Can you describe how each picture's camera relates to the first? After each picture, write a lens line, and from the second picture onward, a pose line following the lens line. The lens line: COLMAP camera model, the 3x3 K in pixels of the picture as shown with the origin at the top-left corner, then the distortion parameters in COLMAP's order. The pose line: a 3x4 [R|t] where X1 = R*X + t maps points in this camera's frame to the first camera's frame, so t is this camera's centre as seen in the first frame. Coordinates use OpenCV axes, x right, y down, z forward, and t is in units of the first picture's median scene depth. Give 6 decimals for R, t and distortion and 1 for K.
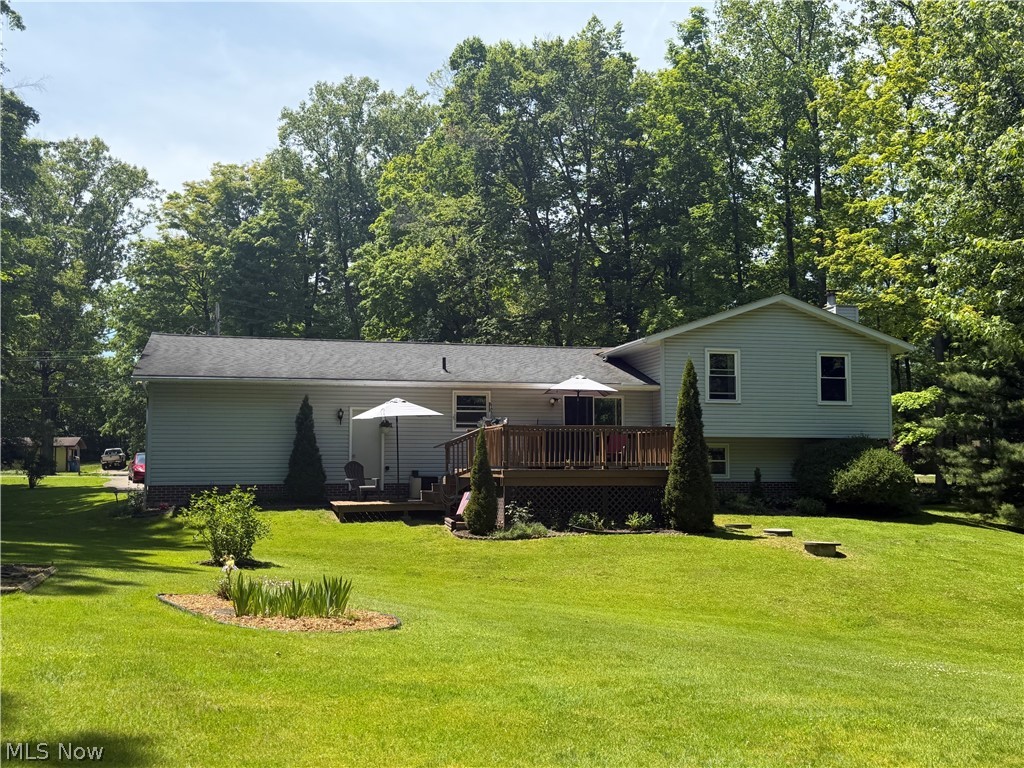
lens RADIAL K [[1047.4, 0, 512.0], [0, 1047.4, 384.0], [0, 0, 1]] dist [0.161680, -0.425352]
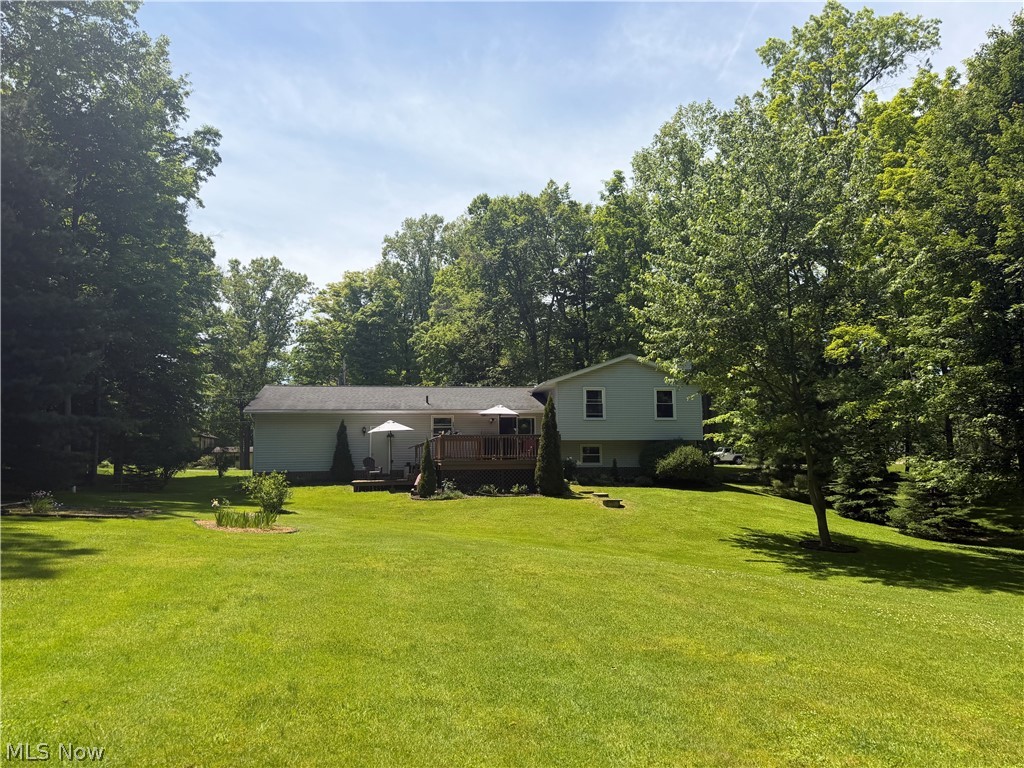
lens RADIAL K [[732.1, 0, 512.0], [0, 732.1, 384.0], [0, 0, 1]] dist [0.112588, -0.170163]
pose [[0.995166, -0.020465, -0.096047, 0.112327], [0.017590, 0.999374, -0.030689, -0.003231], [0.096615, 0.028851, 0.994904, -0.104020]]
